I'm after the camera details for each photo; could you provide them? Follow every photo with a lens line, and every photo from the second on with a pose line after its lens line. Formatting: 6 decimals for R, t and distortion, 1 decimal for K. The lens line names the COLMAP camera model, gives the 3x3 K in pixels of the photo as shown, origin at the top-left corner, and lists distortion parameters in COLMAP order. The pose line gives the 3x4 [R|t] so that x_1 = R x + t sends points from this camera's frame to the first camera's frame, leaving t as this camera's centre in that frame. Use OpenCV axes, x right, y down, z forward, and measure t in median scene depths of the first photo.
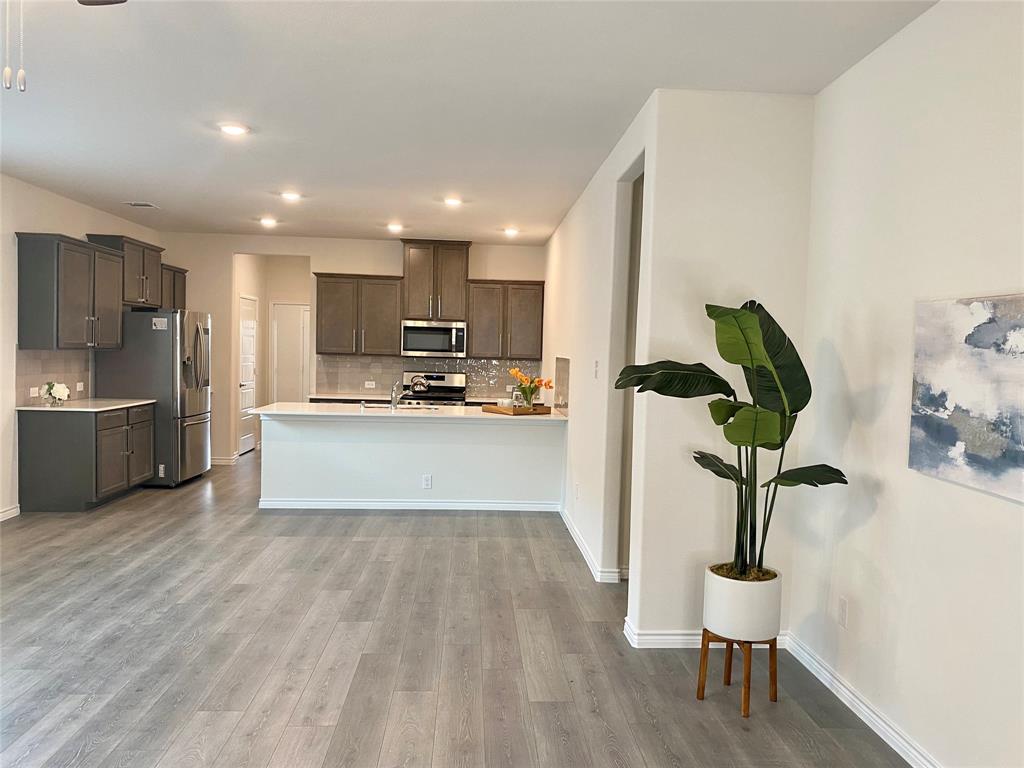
lens RADIAL K [[812.2, 0, 521.5], [0, 812.2, 393.2], [0, 0, 1]] dist [0.031040, -0.037105]
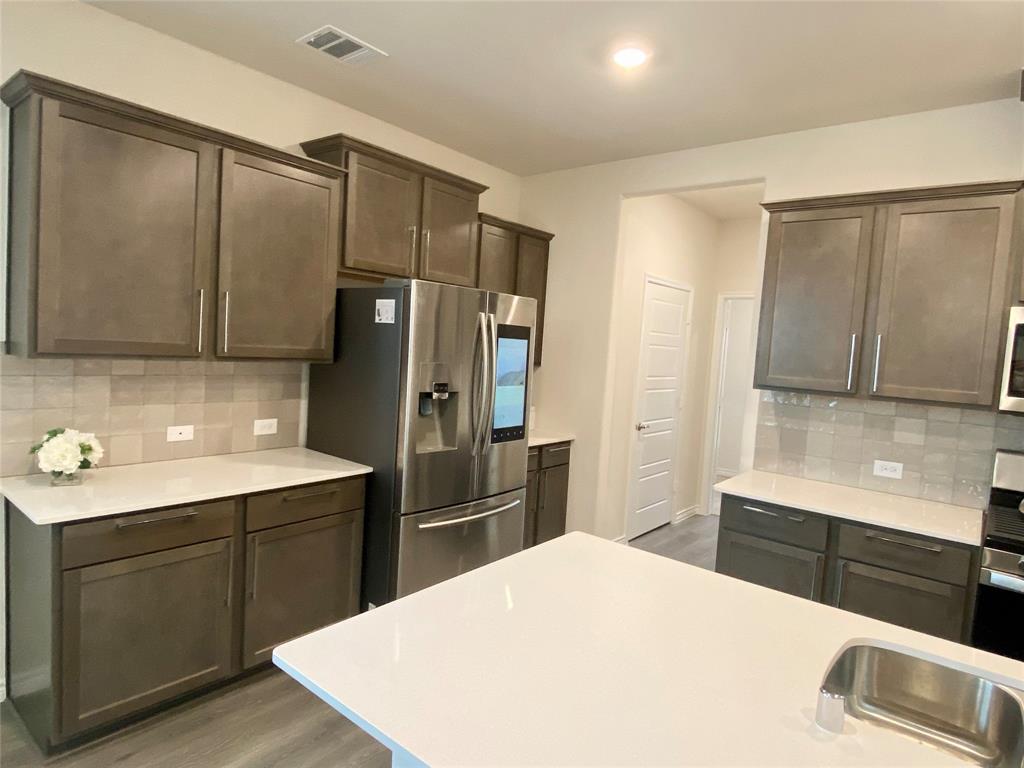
lens RADIAL K [[600.7, 0, 506.6], [0, 600.7, 383.5], [0, 0, 1]] dist [0.030014, -0.020035]
pose [[0.727368, 0.065891, -0.683076, -0.177475], [-0.077660, 0.996889, 0.013466, -0.063263], [0.681839, 0.043253, 0.730223, 0.948869]]
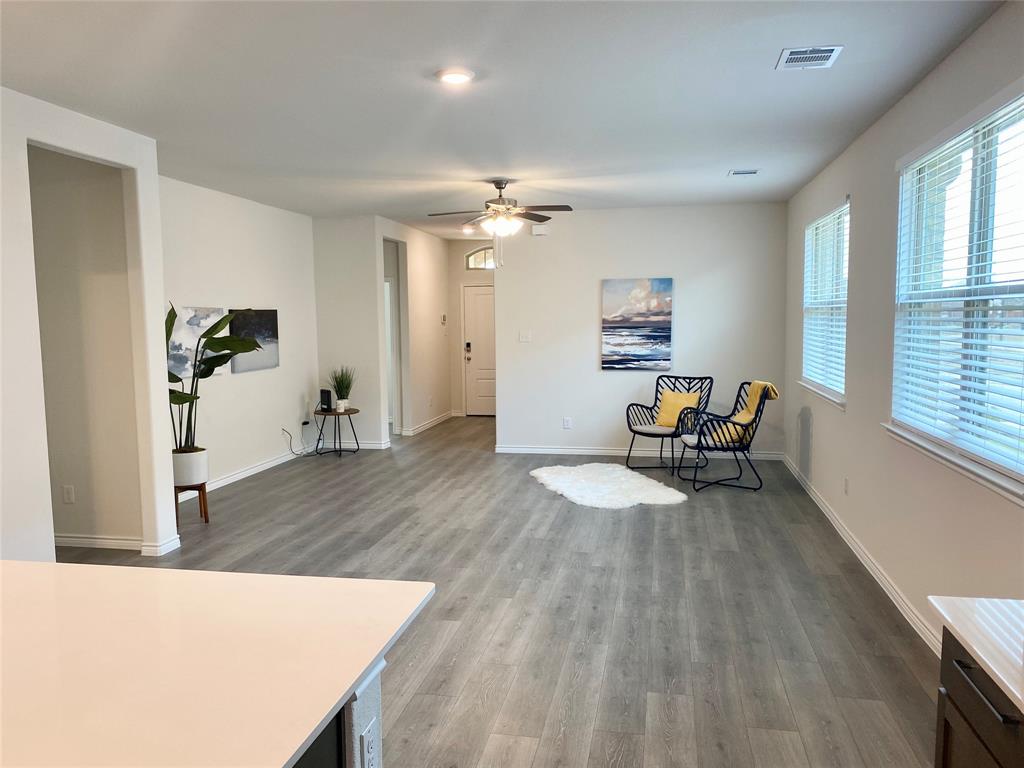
lens RADIAL K [[812.2, 0, 510.3], [0, 812.2, 379.2], [0, 0, 1]] dist [0.031040, -0.037105]
pose [[-0.968904, -0.037913, 0.244514, -0.446262], [-0.005034, 0.991008, 0.133711, -0.095849], [-0.247385, 0.128323, -0.960382, 1.311294]]
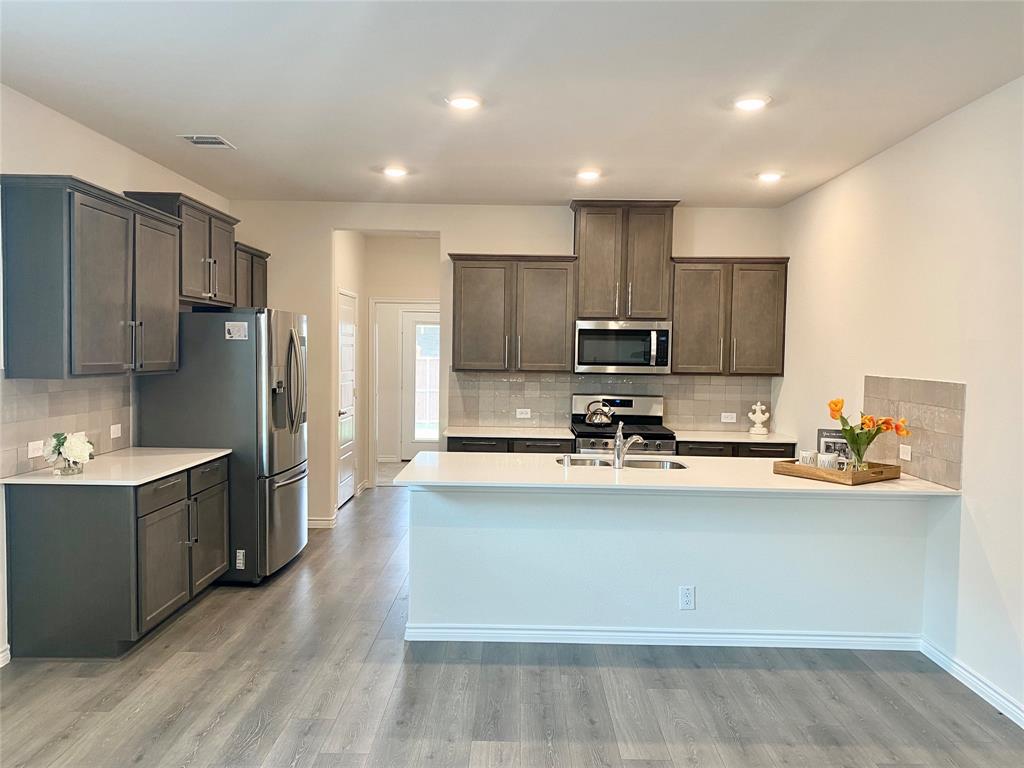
lens RADIAL K [[812.2, 0, 510.9], [0, 812.2, 394.3], [0, 0, 1]] dist [0.031040, -0.037105]
pose [[0.997433, -0.007112, -0.071253, -0.217982], [0.007129, 0.999975, -0.000017, -0.039933], [0.071251, -0.000491, 0.997458, 0.449673]]
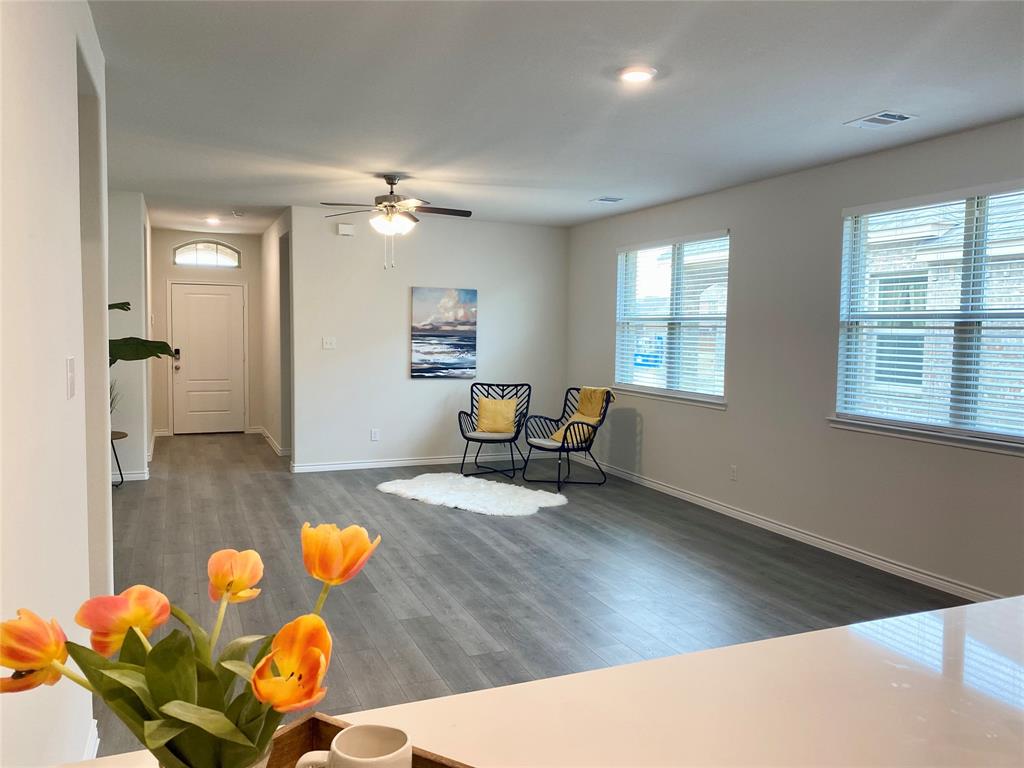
lens RADIAL K [[779.2, 0, 521.2], [0, 779.2, 378.2], [0, 0, 1]] dist [0.063037, -0.007736]
pose [[-0.938589, -0.022147, -0.344324, 0.007798], [-0.061233, 0.992789, 0.103056, -0.074613], [0.339559, 0.117812, -0.933177, 1.228637]]
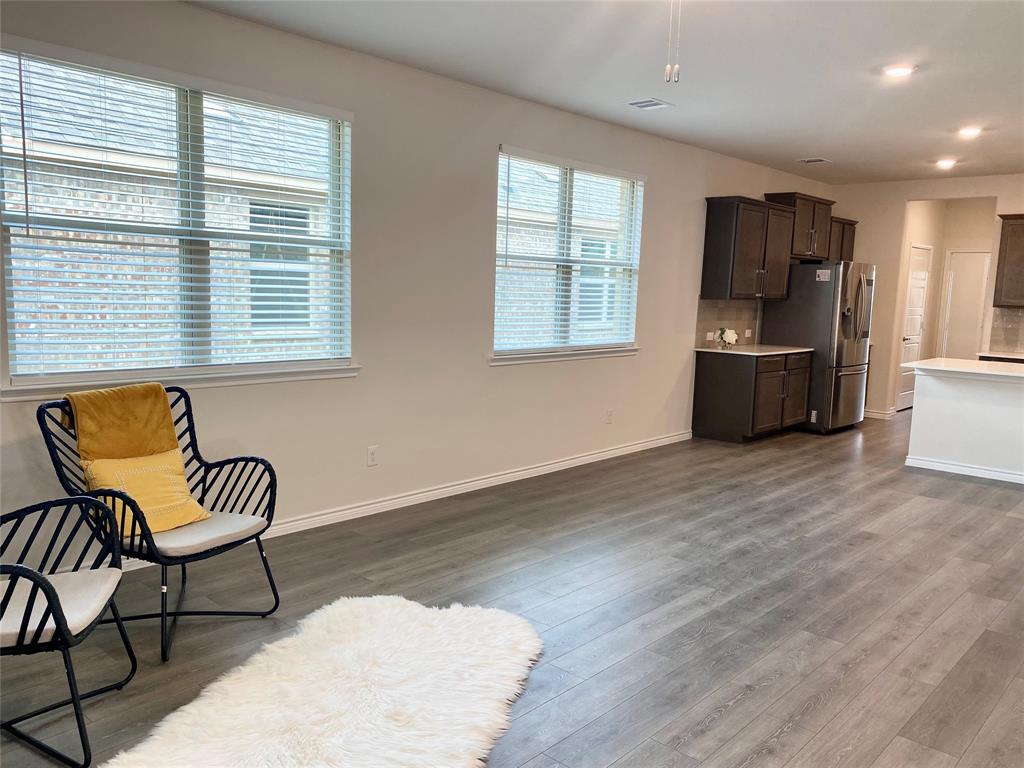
lens RADIAL K [[812.2, 0, 504.4], [0, 812.2, 392.0], [0, 0, 1]] dist [0.031040, -0.037105]
pose [[0.692756, 0.088037, -0.715779, 0.037862], [-0.049088, 0.995975, 0.074991, 0.005681], [0.719500, -0.016814, 0.694289, -0.016487]]
